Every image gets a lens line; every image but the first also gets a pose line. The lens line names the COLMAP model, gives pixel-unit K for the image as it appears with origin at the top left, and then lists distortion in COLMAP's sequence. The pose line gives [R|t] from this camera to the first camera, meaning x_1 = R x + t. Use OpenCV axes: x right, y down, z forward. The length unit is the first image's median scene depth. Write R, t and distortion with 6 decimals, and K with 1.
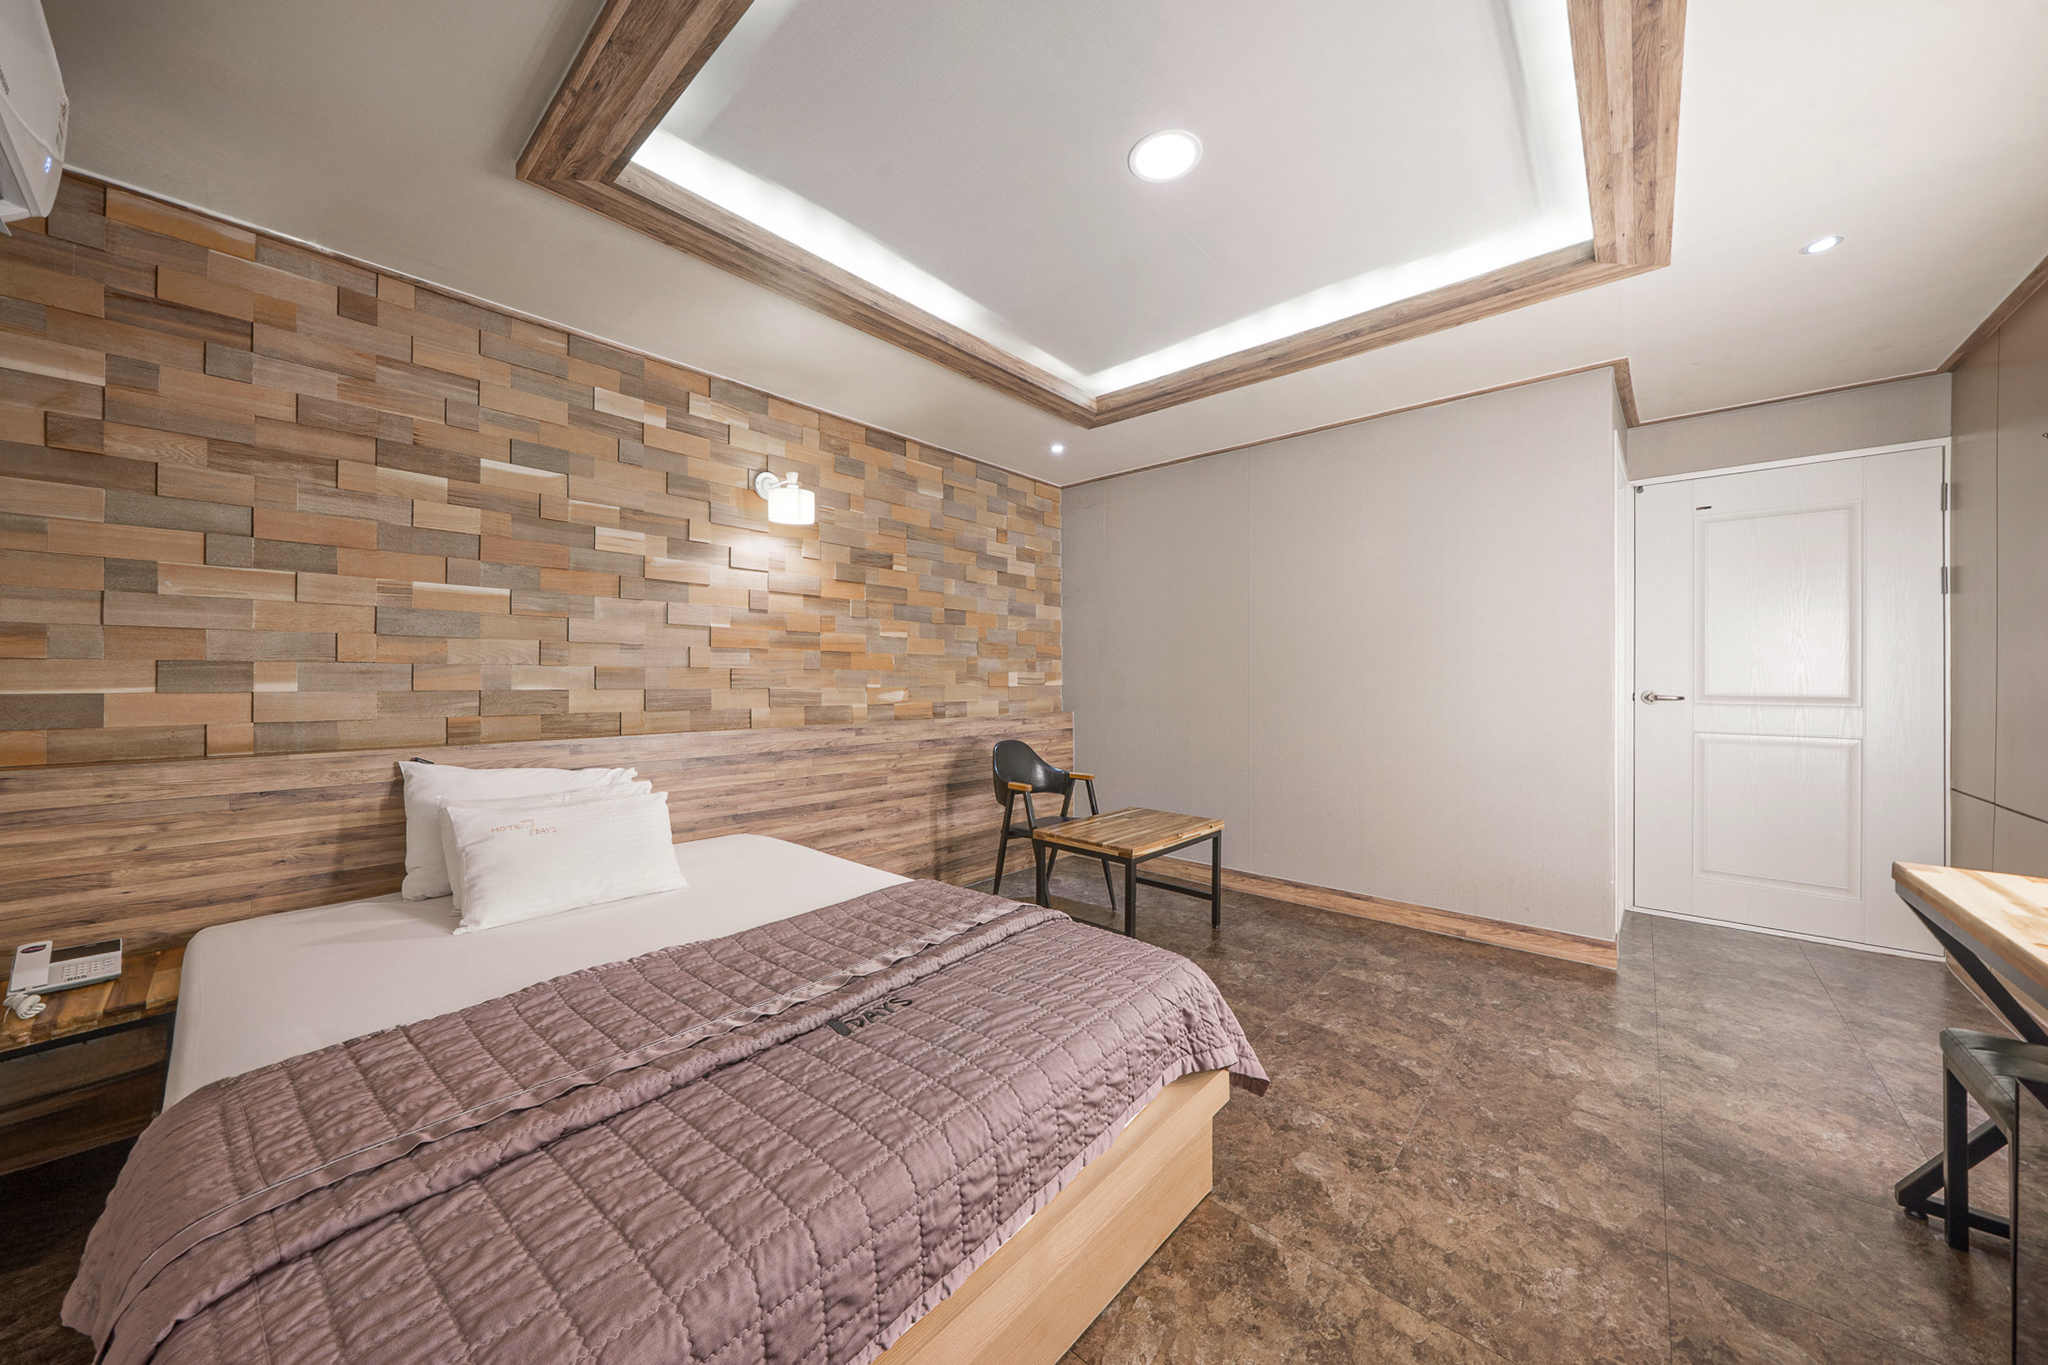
lens RADIAL K [[697.2, 0, 1020.7], [0, 697.2, 677.4], [0, 0, 1]] dist [-0.006721, -0.000459]
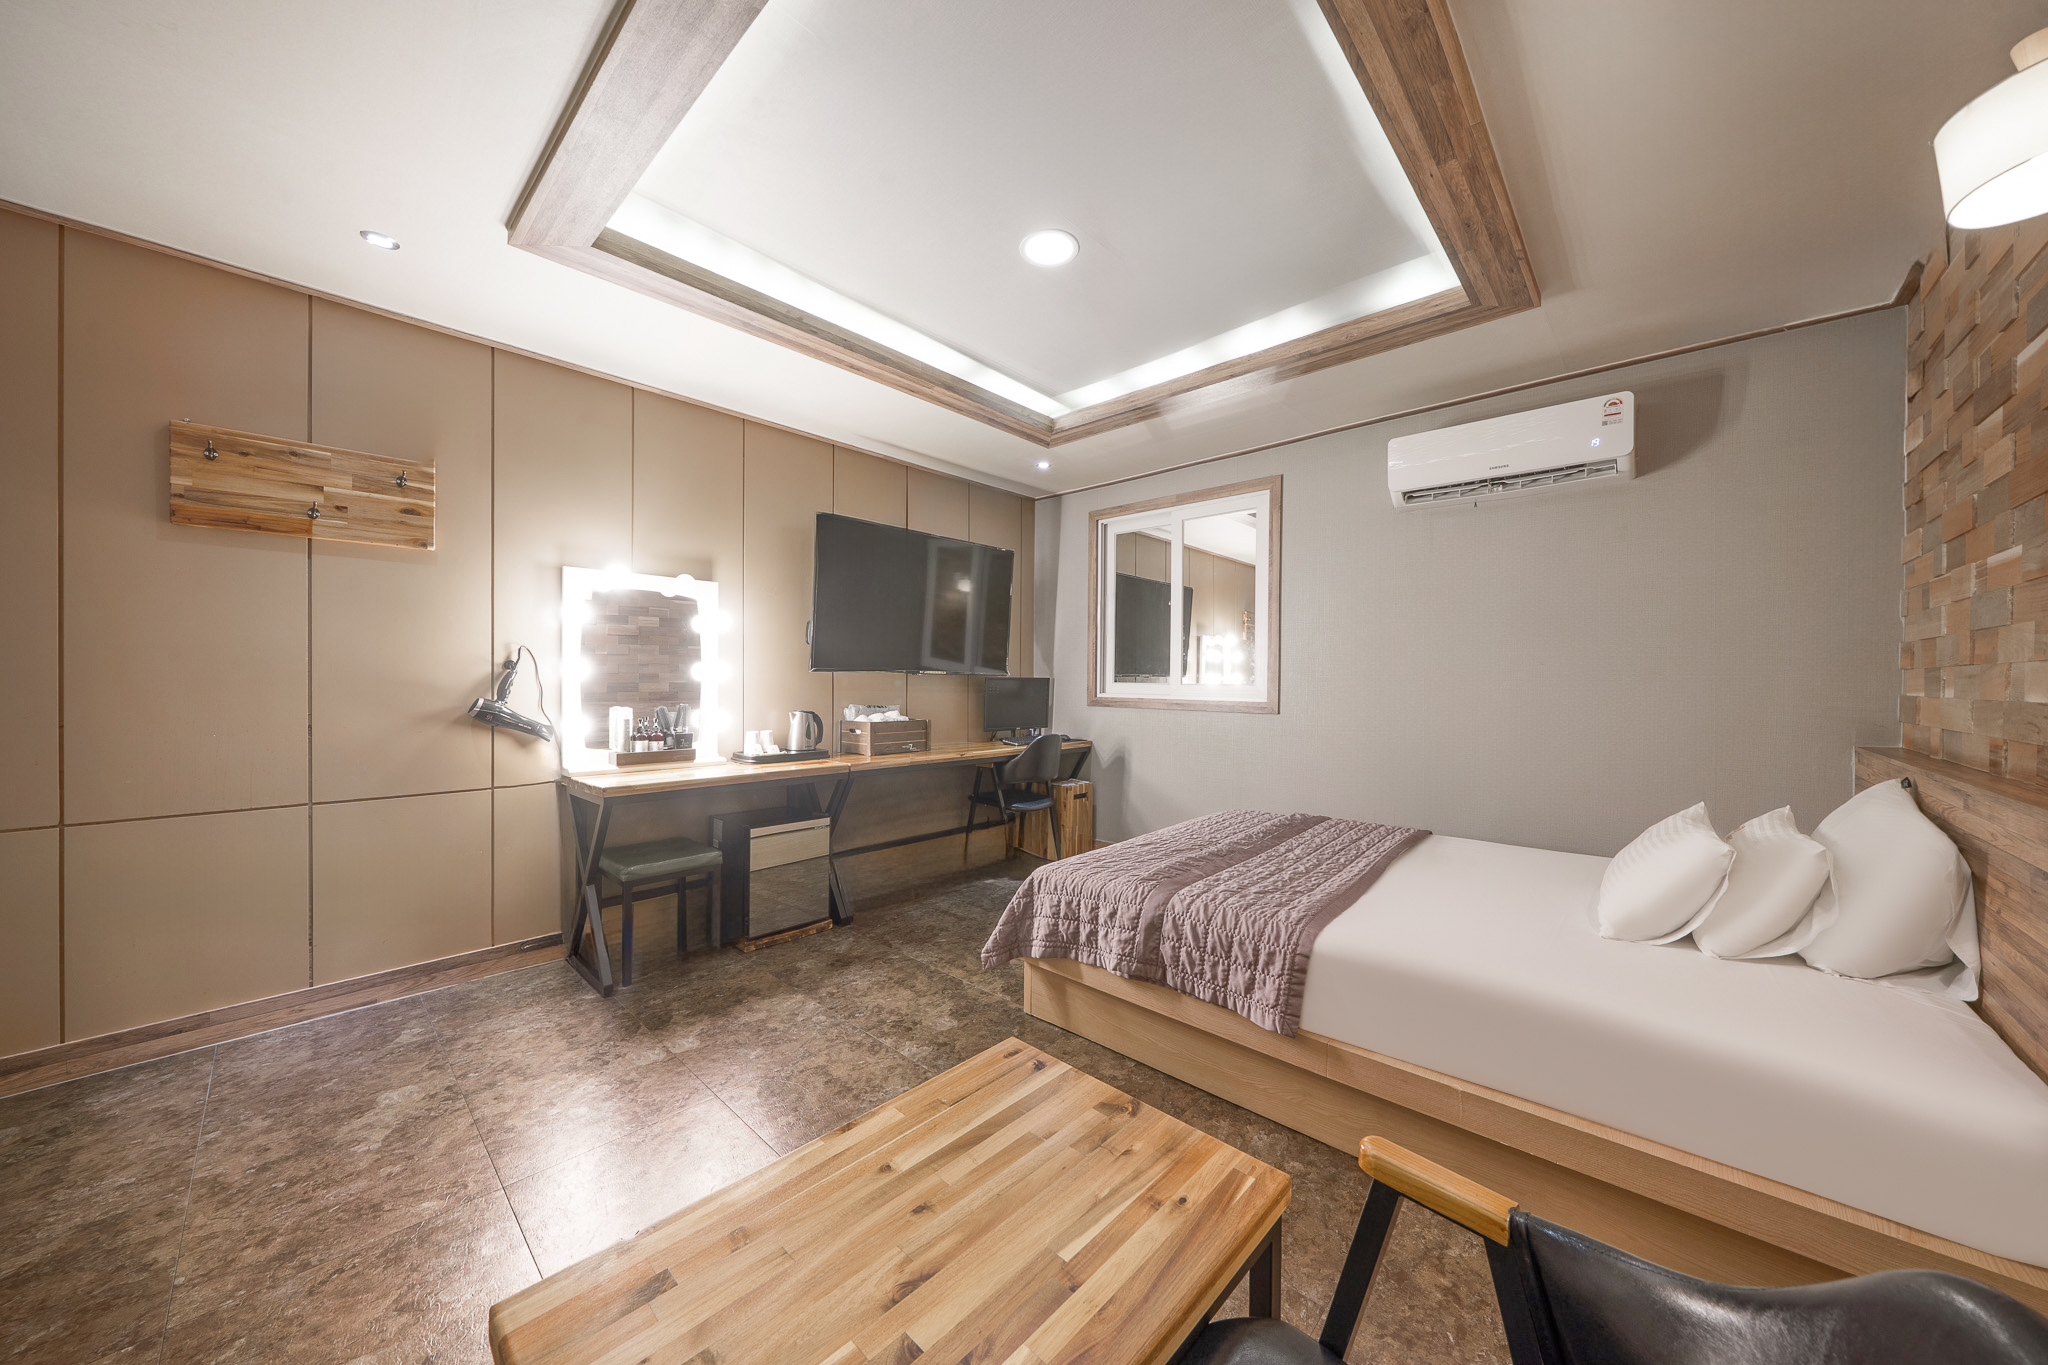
lens RADIAL K [[697.2, 0, 1018.7], [0, 697.2, 682.6], [0, 0, 1]] dist [-0.006721, -0.000459]
pose [[-0.999478, -0.009886, 0.030746, 0.129469], [-0.009850, 0.999951, 0.001302, 0.006399], [-0.030757, 0.000998, -0.999526, 1.319246]]
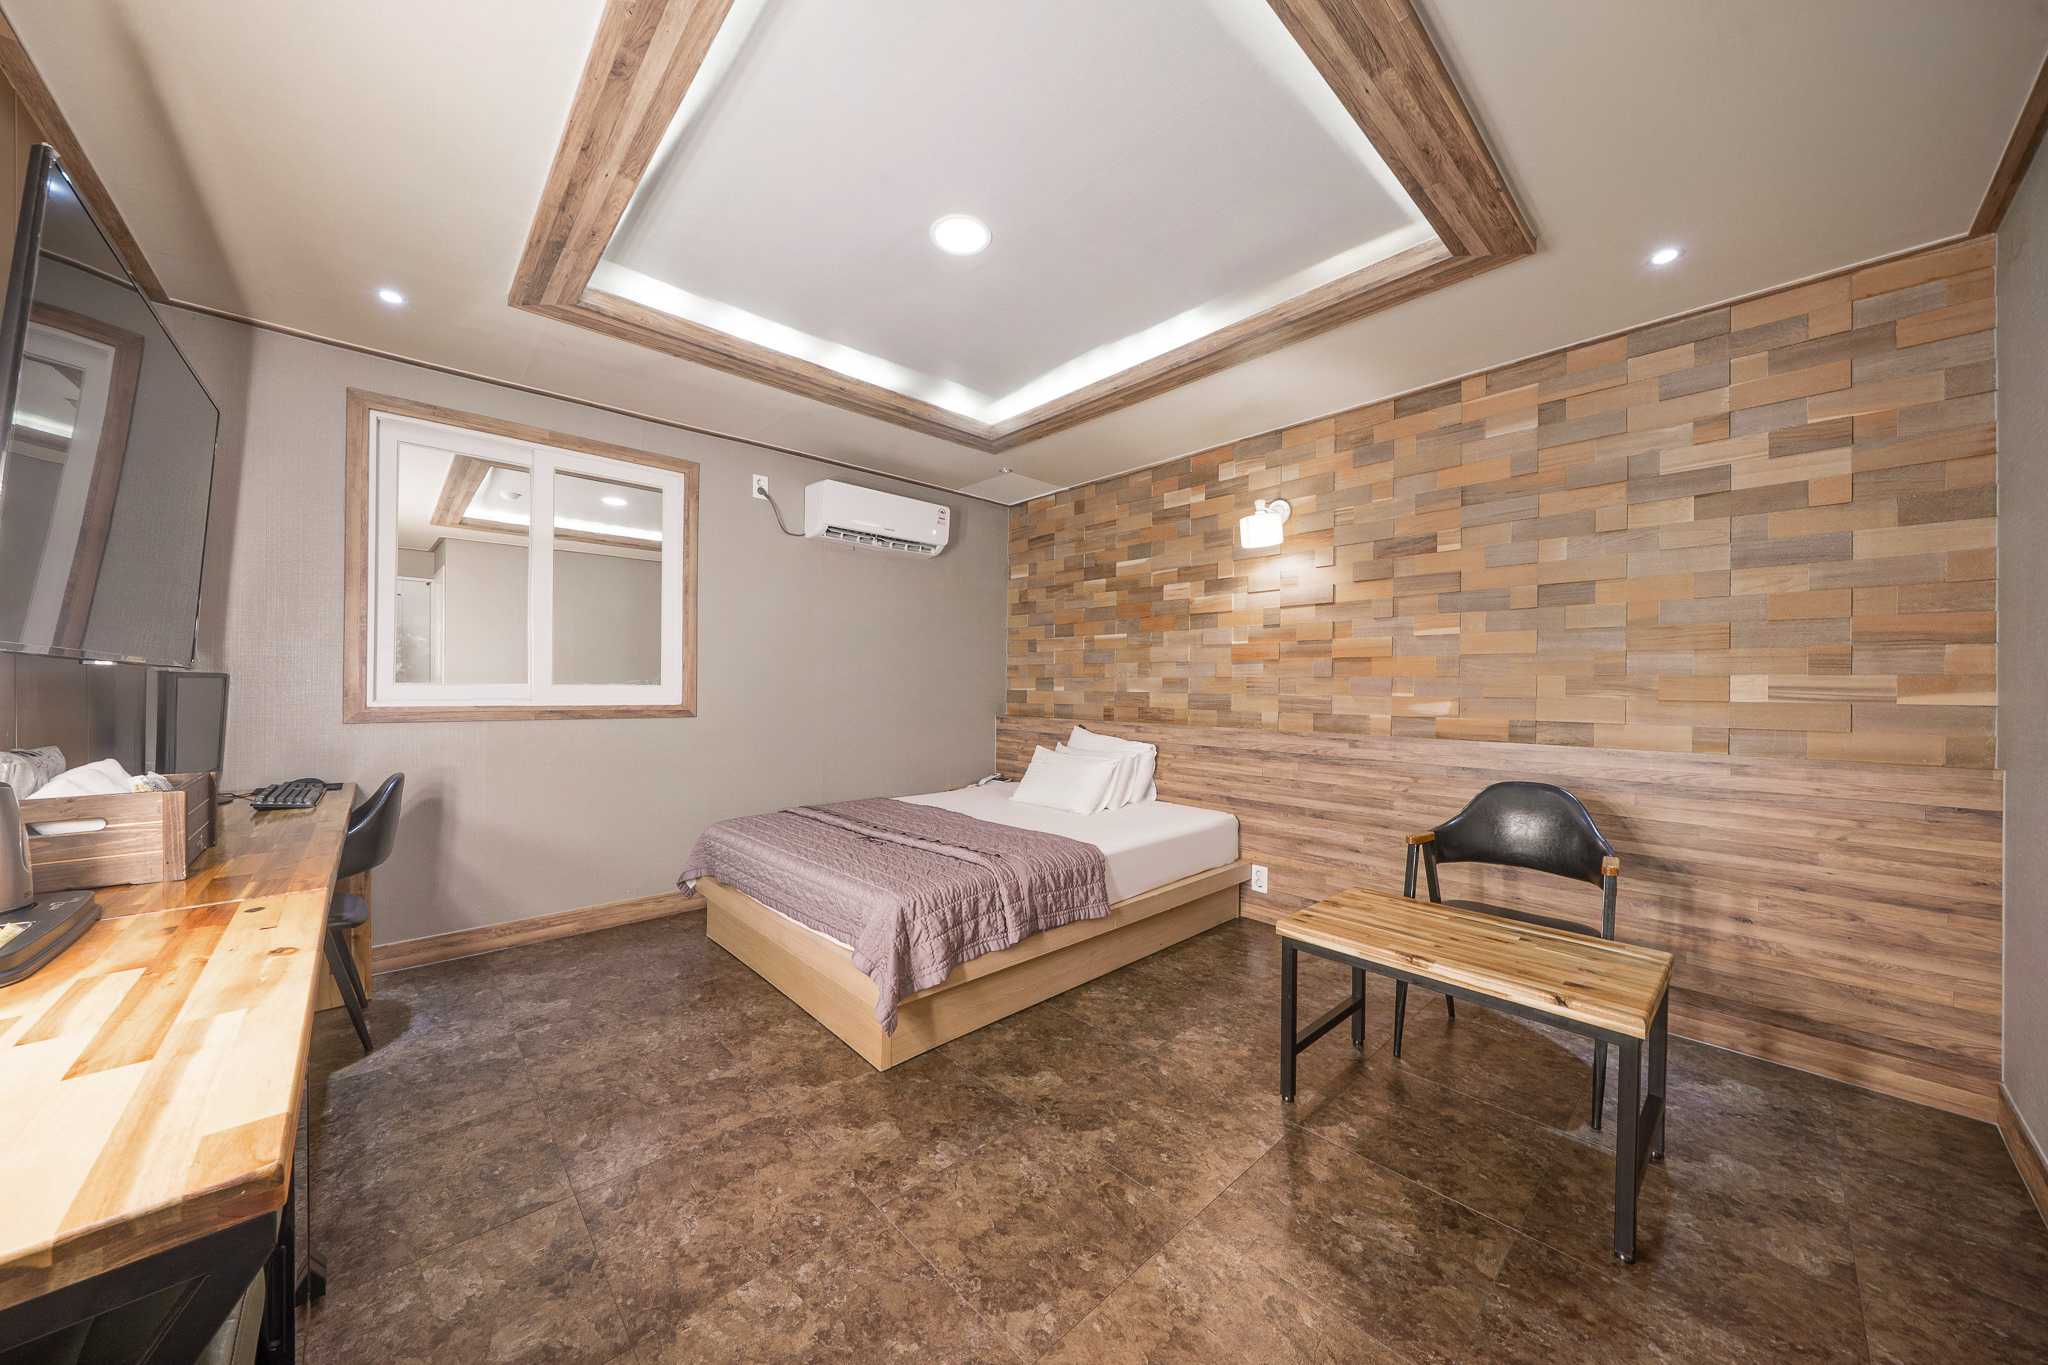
lens RADIAL K [[697.2, 0, 1019.6], [0, 697.2, 687.1], [0, 0, 1]] dist [-0.006721, -0.000459]
pose [[-0.098558, -0.001509, -0.995130, 0.809683], [-0.005917, 0.999982, -0.000930, 0.007288], [0.995114, 0.005797, -0.098565, 0.722990]]
